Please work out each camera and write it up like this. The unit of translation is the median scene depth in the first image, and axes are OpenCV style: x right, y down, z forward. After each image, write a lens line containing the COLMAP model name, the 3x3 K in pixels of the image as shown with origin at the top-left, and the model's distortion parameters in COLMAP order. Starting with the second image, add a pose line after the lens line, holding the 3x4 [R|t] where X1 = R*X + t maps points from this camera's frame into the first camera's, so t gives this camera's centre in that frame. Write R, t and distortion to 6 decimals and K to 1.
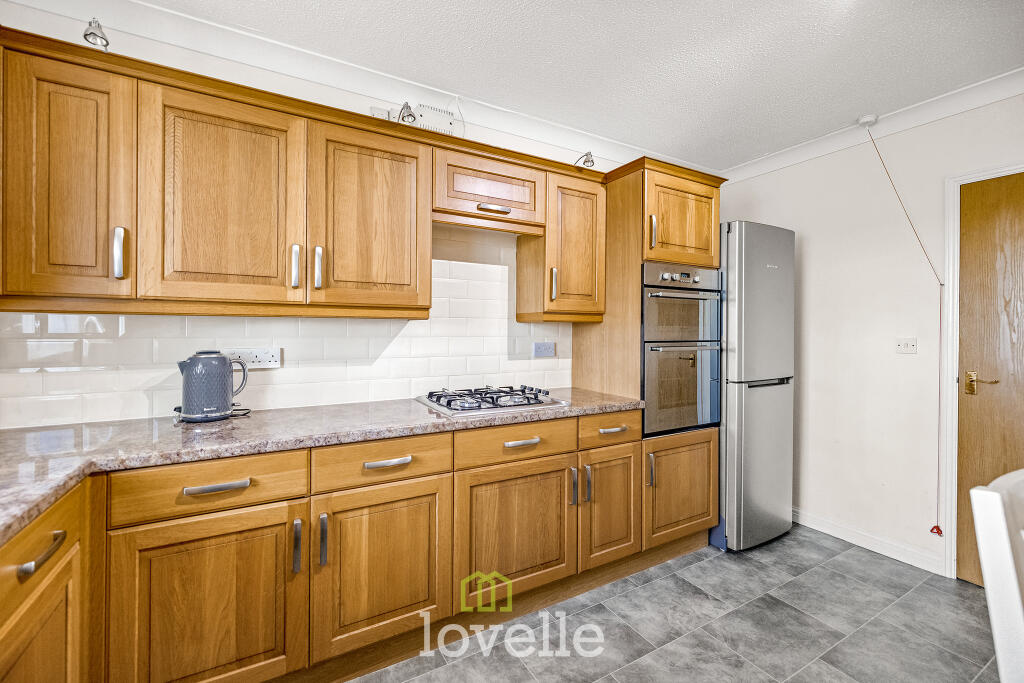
lens RADIAL K [[432.2, 0, 516.6], [0, 432.2, 328.2], [0, 0, 1]] dist [0.001071, 0.000027]
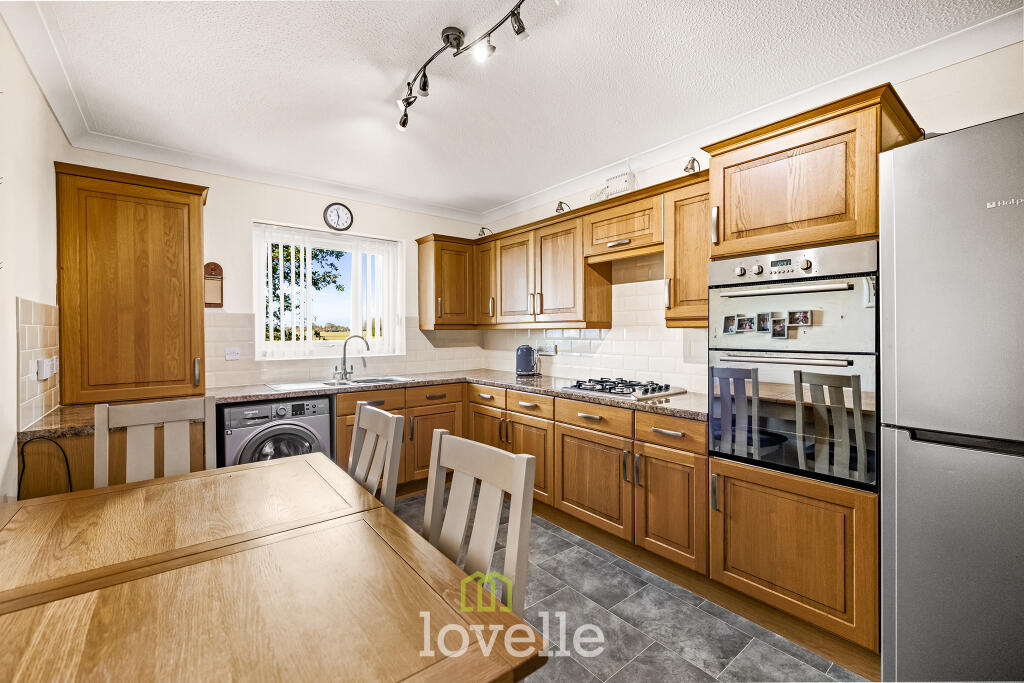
lens RADIAL K [[432.2, 0, 517.9], [0, 432.2, 336.4], [0, 0, 1]] dist [0.001071, 0.000027]
pose [[0.161120, 0.002689, -0.986931, 1.262385], [0.005473, 0.999978, 0.003618, -0.000511], [0.986920, -0.005984, 0.161102, 0.510362]]
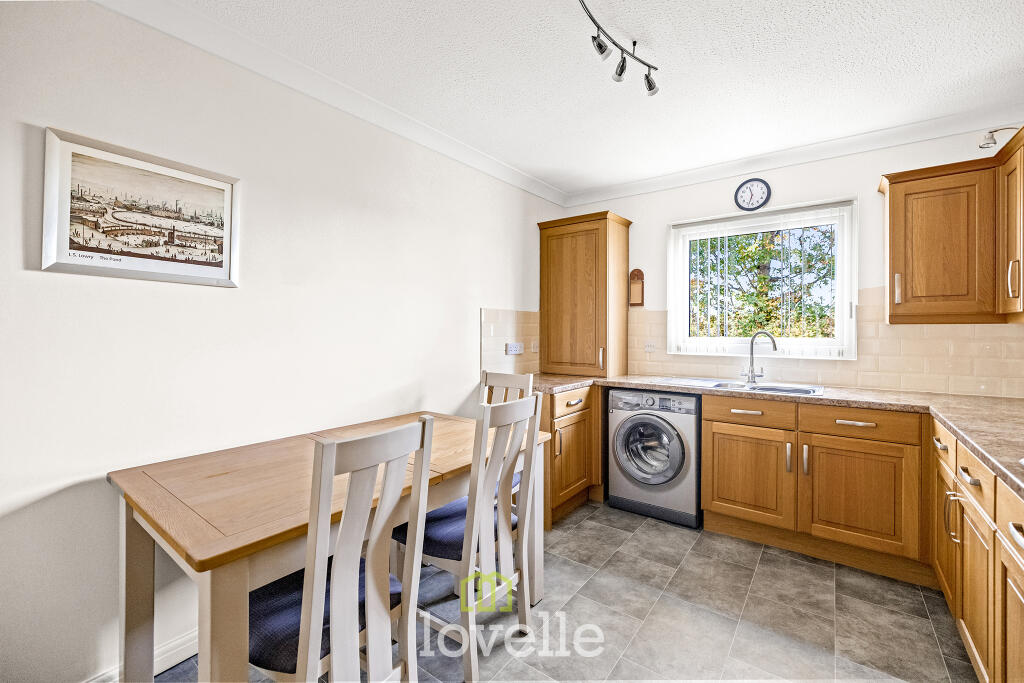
lens RADIAL K [[432.2, 0, 513.0], [0, 432.2, 332.3], [0, 0, 1]] dist [0.001071, 0.000027]
pose [[-0.920700, -0.006075, -0.390224, 0.910902], [-0.007349, 0.999971, 0.001770, 0.003141], [0.390202, 0.004497, -0.920718, 0.975353]]
